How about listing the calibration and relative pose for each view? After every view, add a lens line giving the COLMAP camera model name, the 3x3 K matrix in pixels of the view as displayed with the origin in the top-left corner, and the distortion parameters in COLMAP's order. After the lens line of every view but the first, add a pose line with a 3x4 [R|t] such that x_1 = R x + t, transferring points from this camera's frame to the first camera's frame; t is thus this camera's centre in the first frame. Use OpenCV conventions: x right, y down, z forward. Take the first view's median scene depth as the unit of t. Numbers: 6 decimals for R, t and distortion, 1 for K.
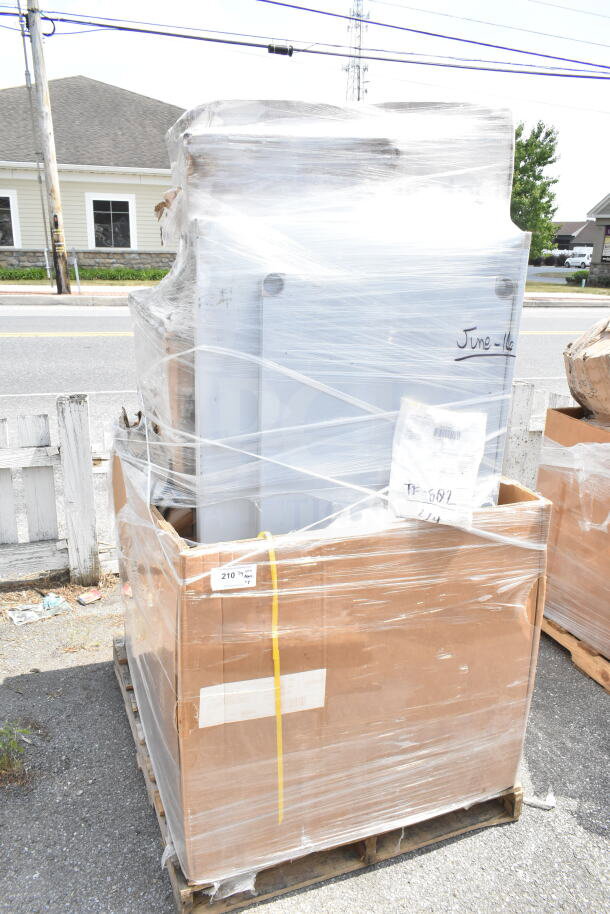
lens RADIAL K [[701.5, 0, 306.8], [0, 701.5, 456.2], [0, 0, 1]] dist [-0.029295, 0.018167]
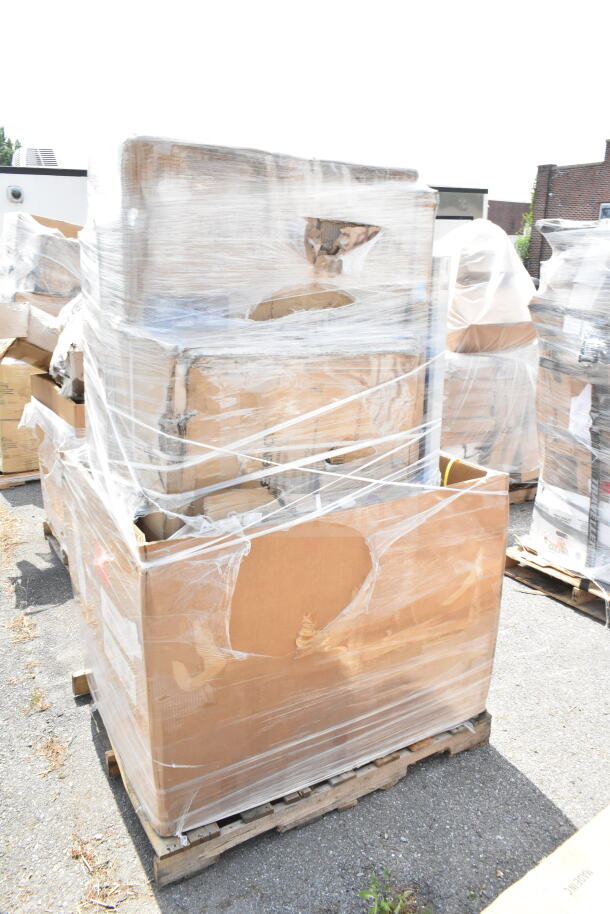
lens RADIAL K [[701.5, 0, 303.3], [0, 701.5, 462.5], [0, 0, 1]] dist [-0.029295, 0.018167]
pose [[-0.157286, -0.283813, 0.945892, -1.207618], [0.273196, 0.907929, 0.317850, -0.374622], [-0.949013, 0.308407, -0.065268, 1.172088]]
